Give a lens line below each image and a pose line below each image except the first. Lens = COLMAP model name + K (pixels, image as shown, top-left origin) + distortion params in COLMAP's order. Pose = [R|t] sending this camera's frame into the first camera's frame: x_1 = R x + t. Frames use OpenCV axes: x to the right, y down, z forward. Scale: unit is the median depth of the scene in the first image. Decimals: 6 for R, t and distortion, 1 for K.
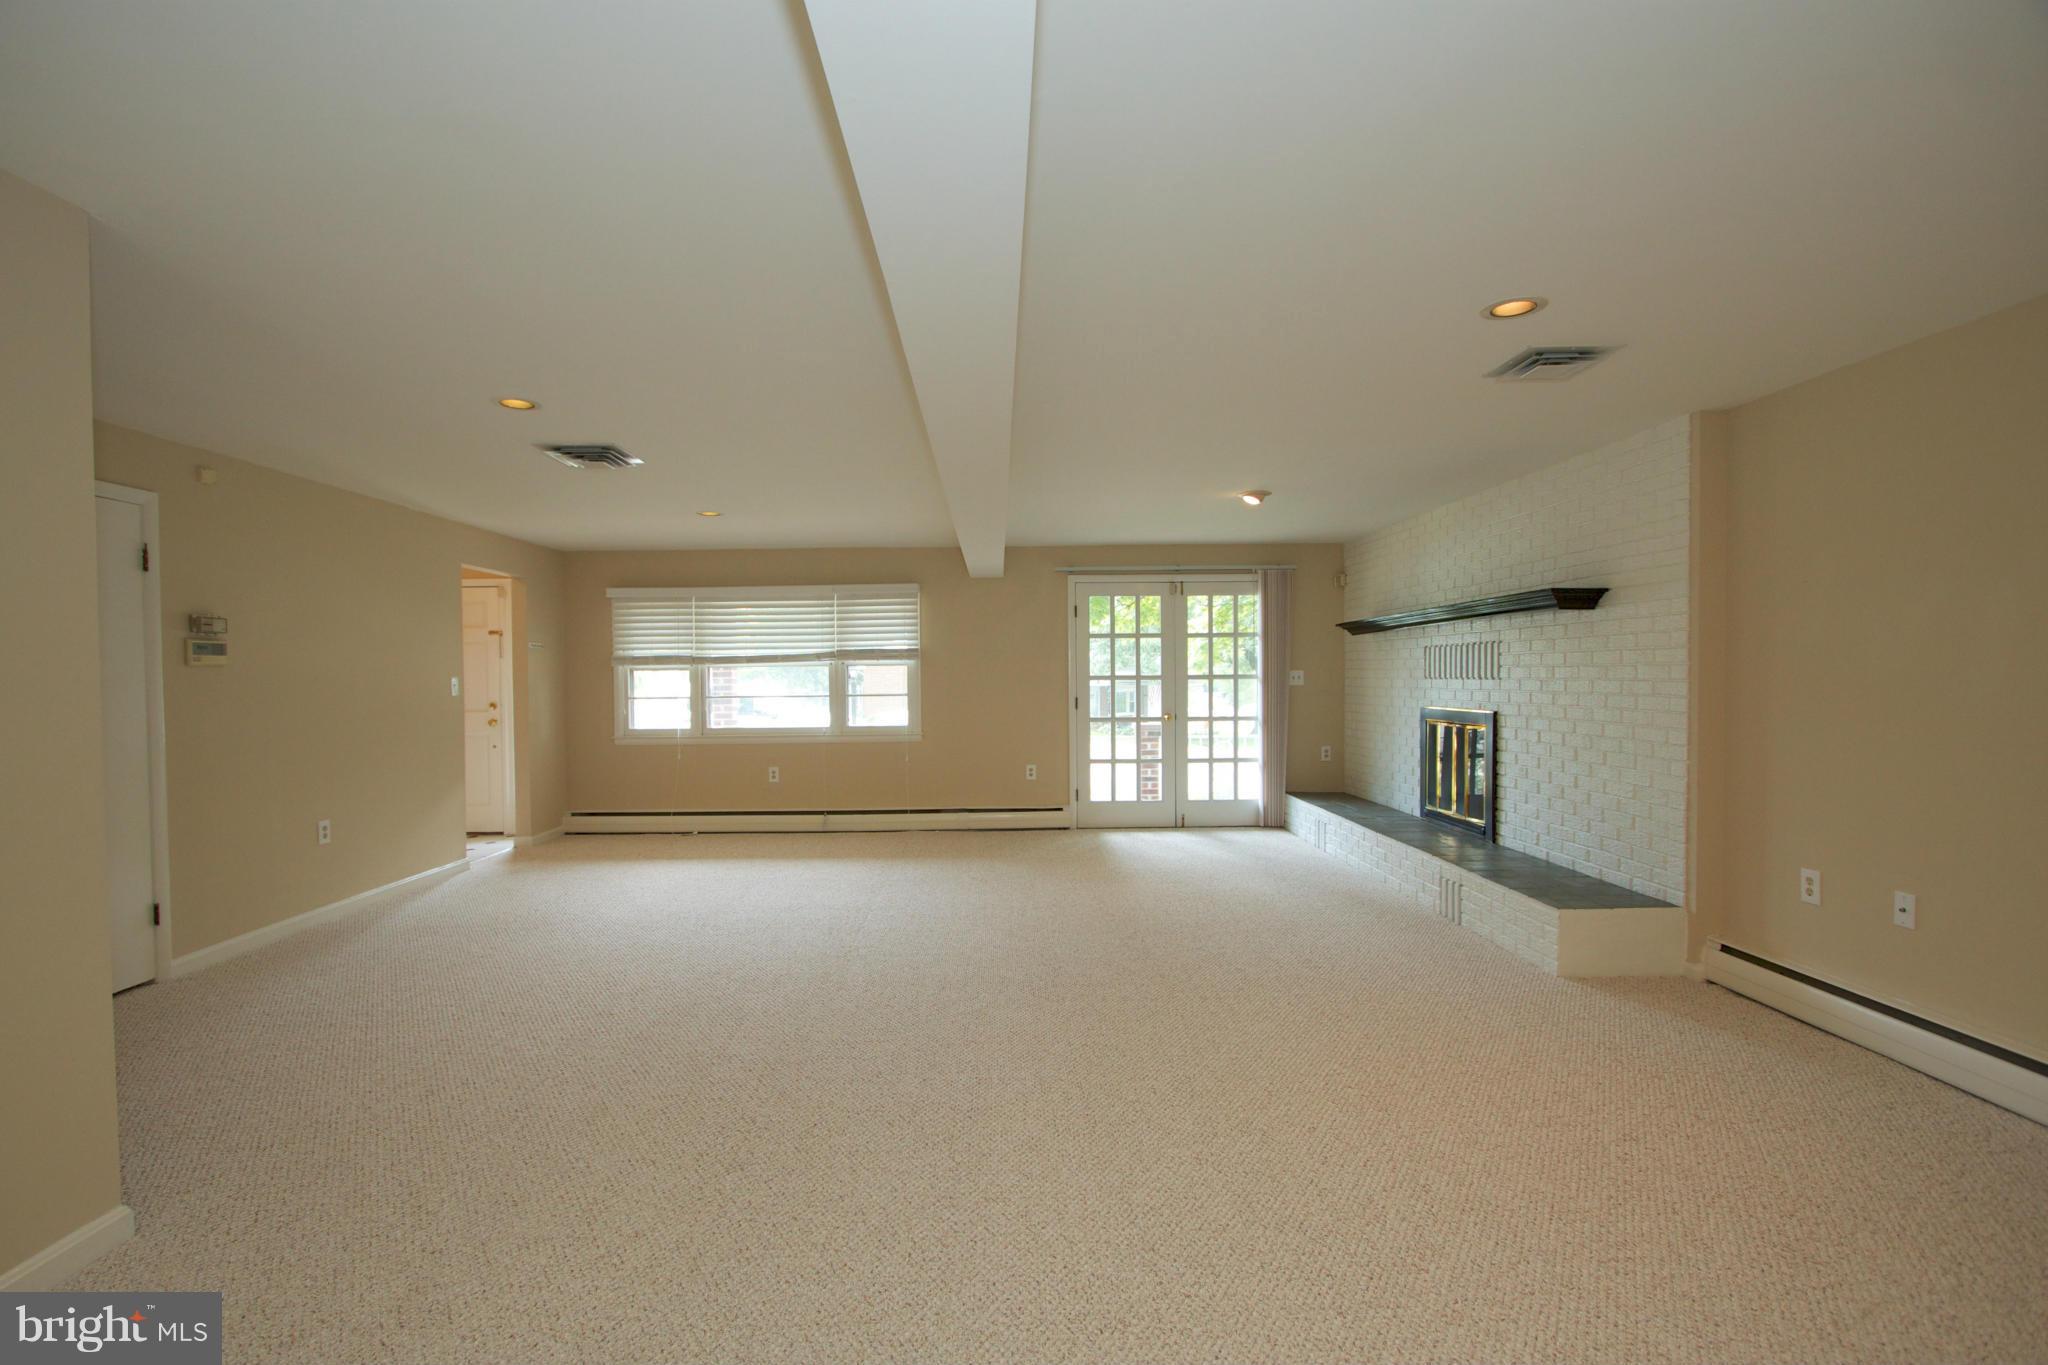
lens RADIAL K [[953.3, 0, 1011.7], [0, 953.3, 683.9], [0, 0, 1]] dist [-0.013516, 0.002260]
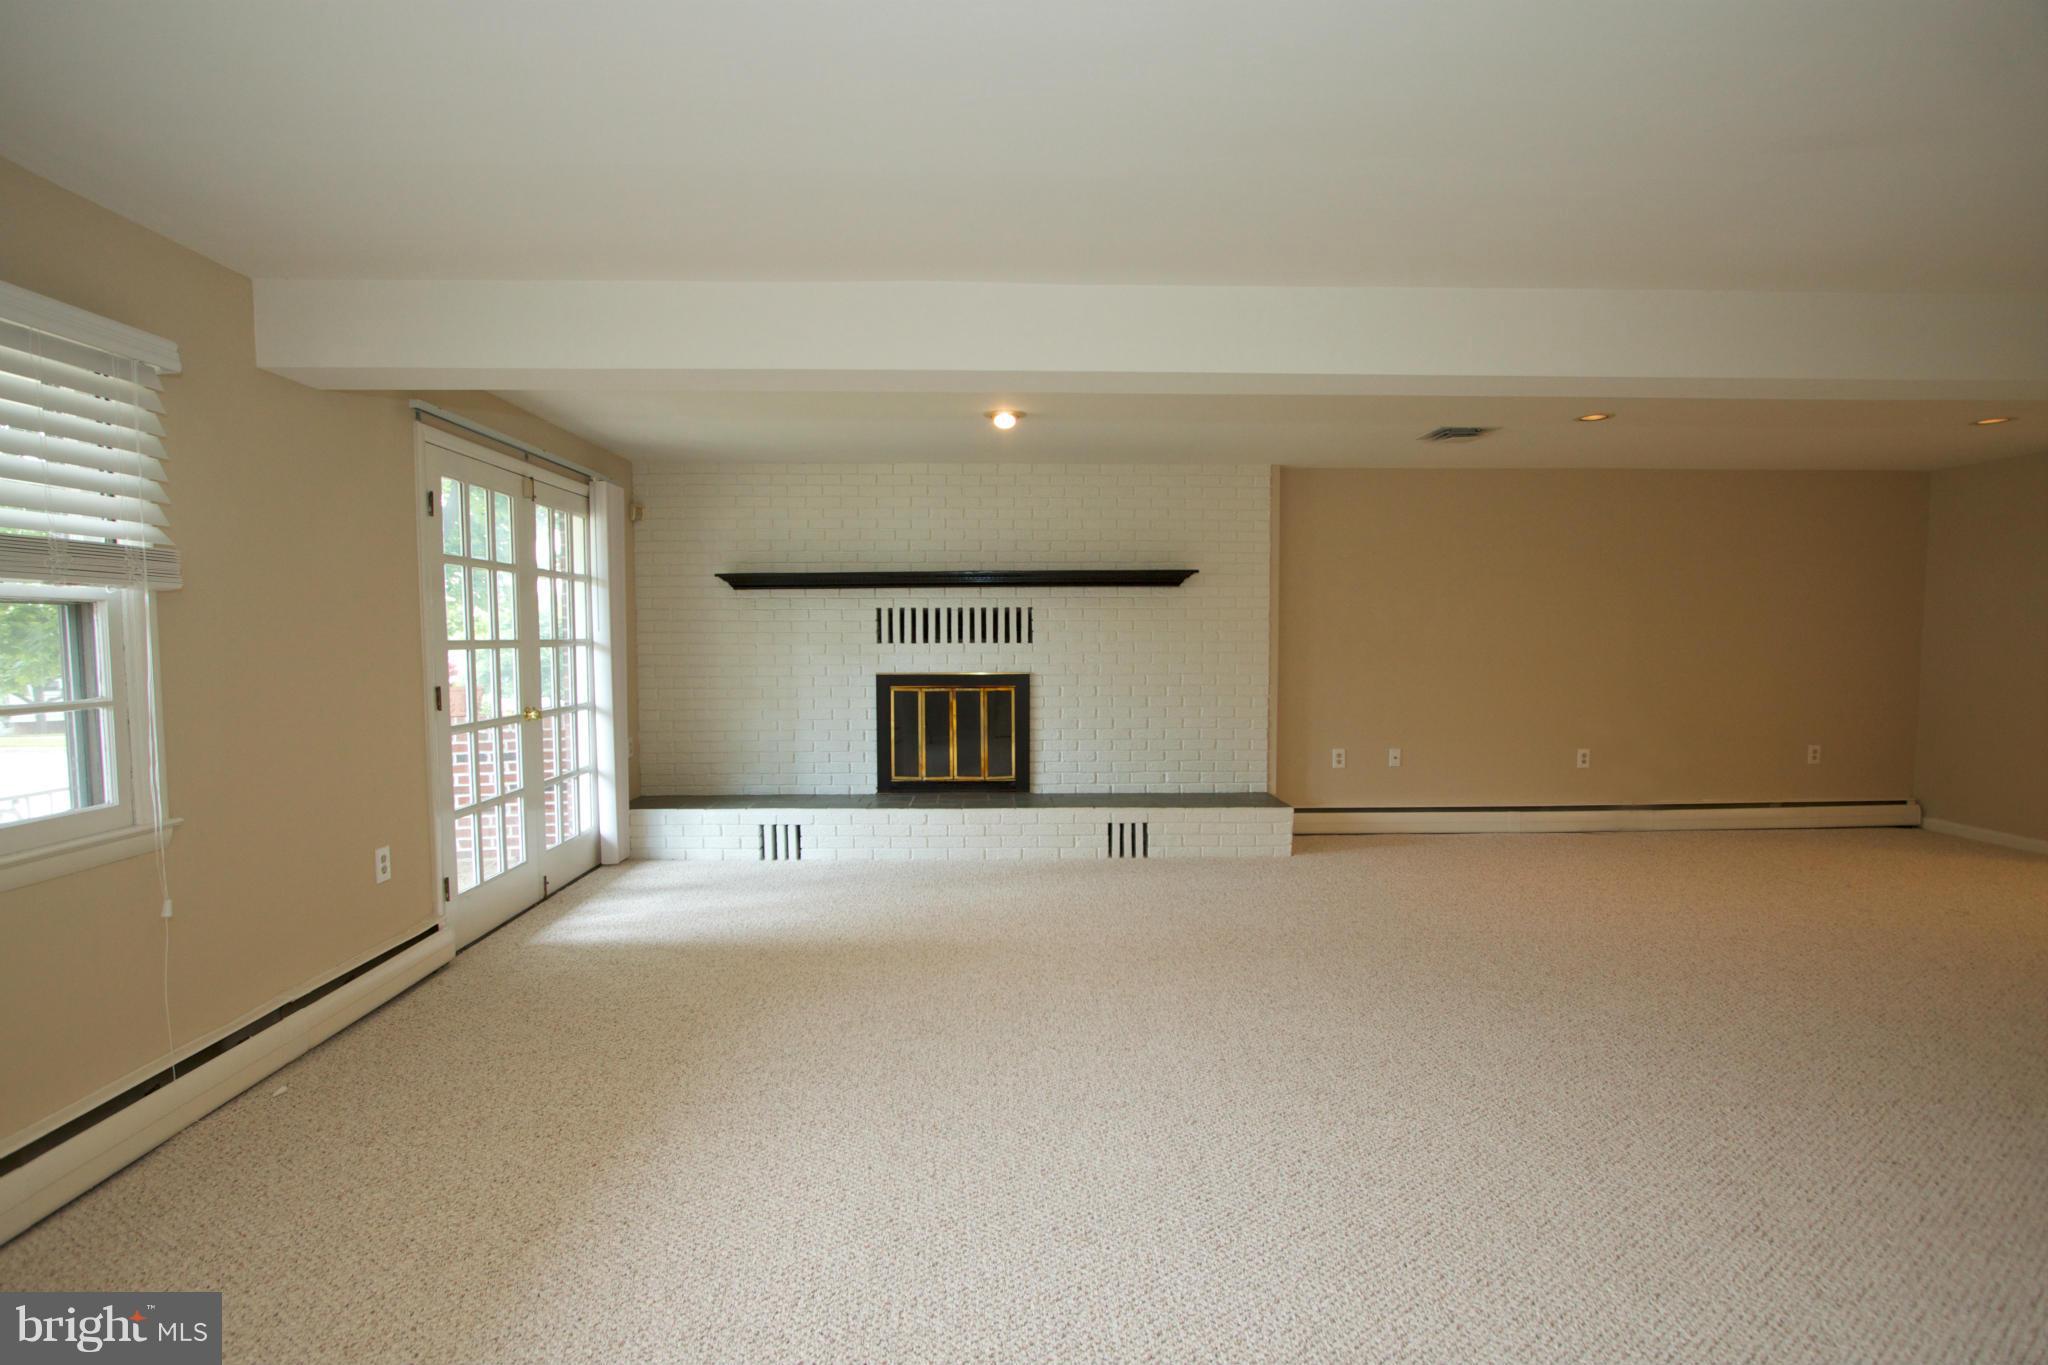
lens RADIAL K [[953.3, 0, 1016.0], [0, 953.3, 685.1], [0, 0, 1]] dist [-0.013516, 0.002260]
pose [[-0.000292, -0.044555, 0.999007, -0.444611], [0.014122, 0.998907, 0.044555, -0.003925], [-0.999900, 0.014121, 0.000338, 0.781753]]
